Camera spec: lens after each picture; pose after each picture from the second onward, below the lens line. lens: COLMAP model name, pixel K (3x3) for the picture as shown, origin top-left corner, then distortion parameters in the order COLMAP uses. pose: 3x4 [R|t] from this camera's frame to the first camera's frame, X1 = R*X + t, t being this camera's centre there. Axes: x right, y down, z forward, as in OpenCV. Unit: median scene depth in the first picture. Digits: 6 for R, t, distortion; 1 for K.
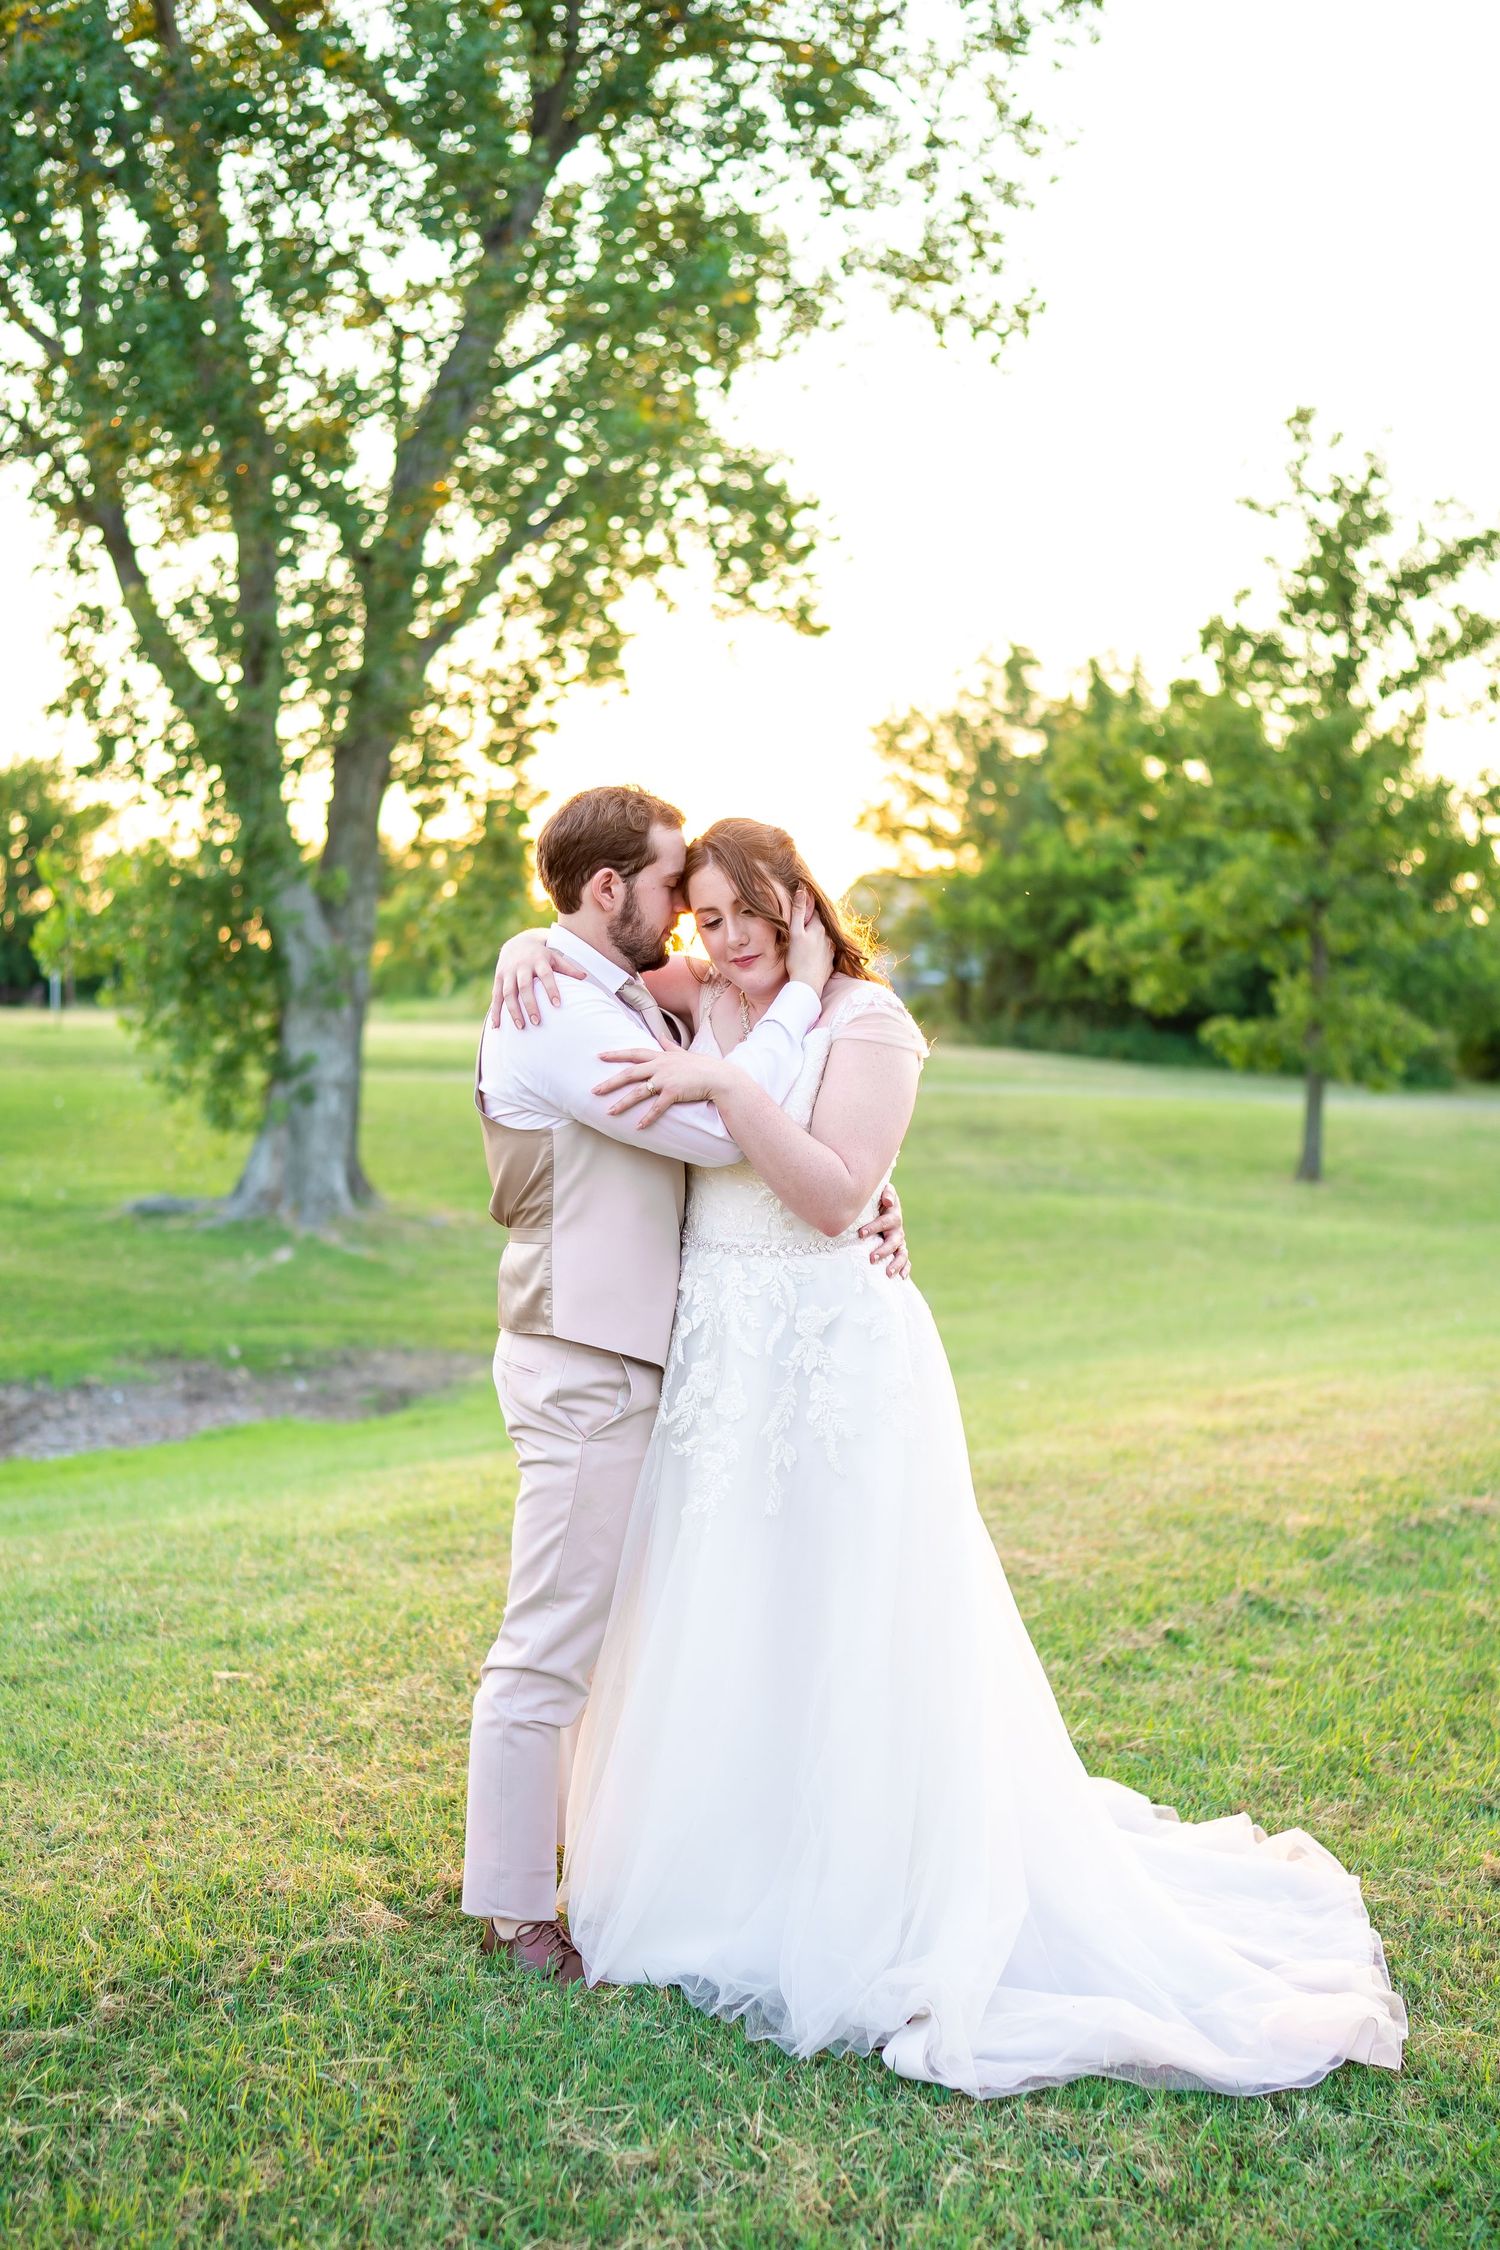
lens RADIAL K [[2504.0, 0, 750.0], [0, 2504.0, 1125.0], [0, 0, 1]] dist [-0.197651, 0.290645]
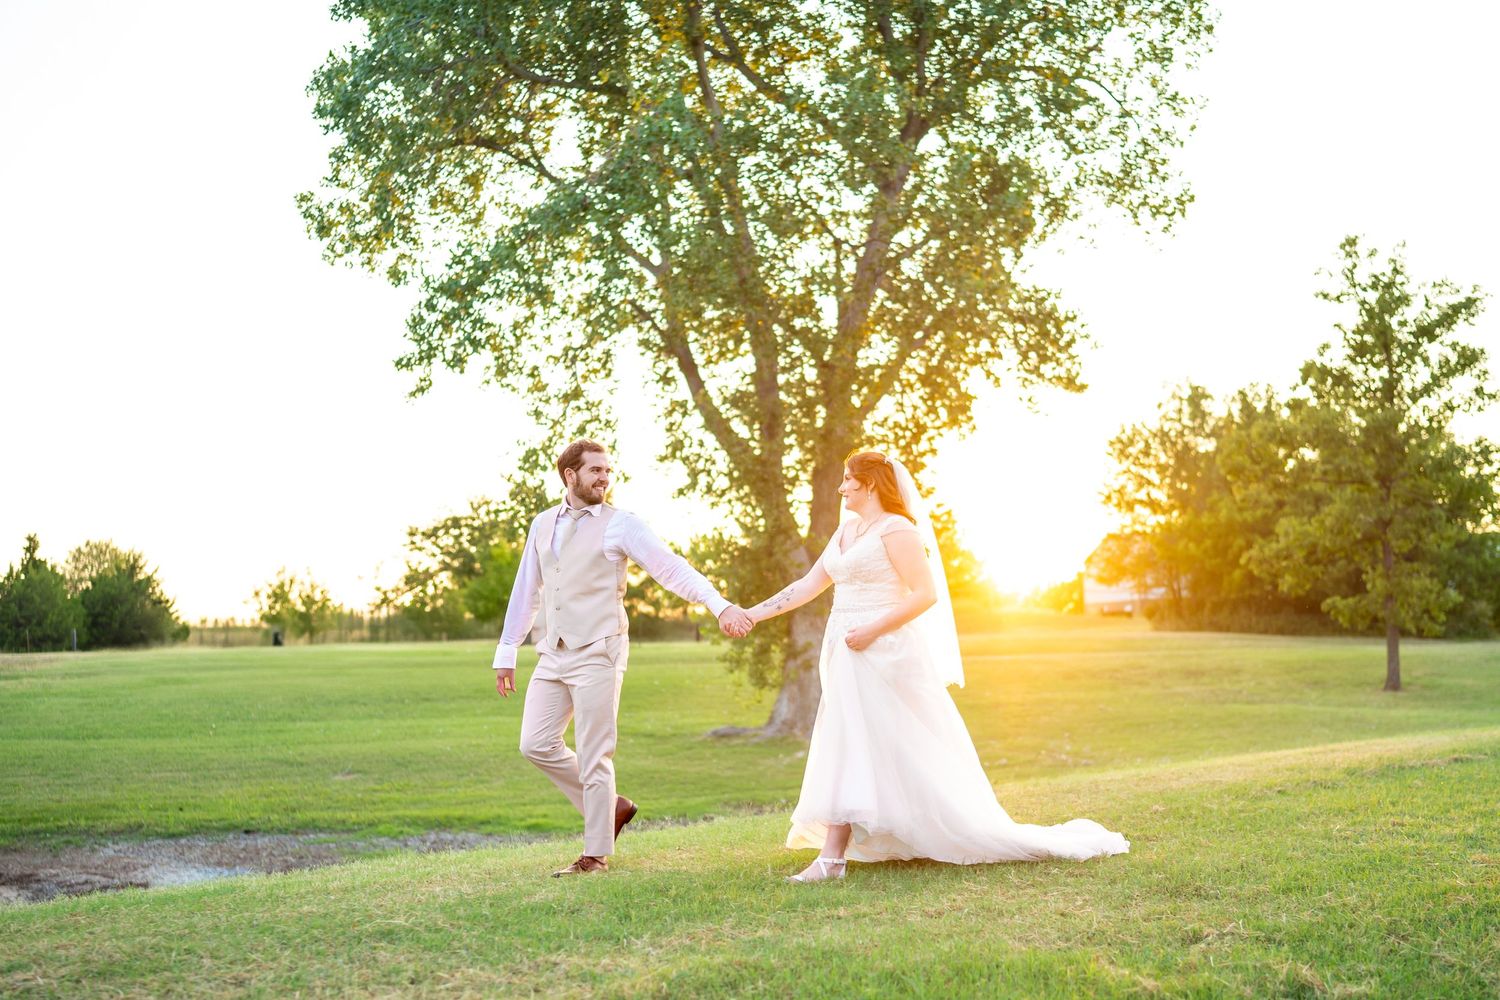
lens RADIAL K [[1669.3, 0, 750.0], [0, 1669.3, 500.0], [0, 0, 1]] dist [-0.197651, 0.290645]
pose [[0.984448, -0.064314, -0.163479, -0.015937], [0.041891, 0.989674, -0.137082, 0.032089], [0.170607, 0.128102, 0.976976, -0.183449]]
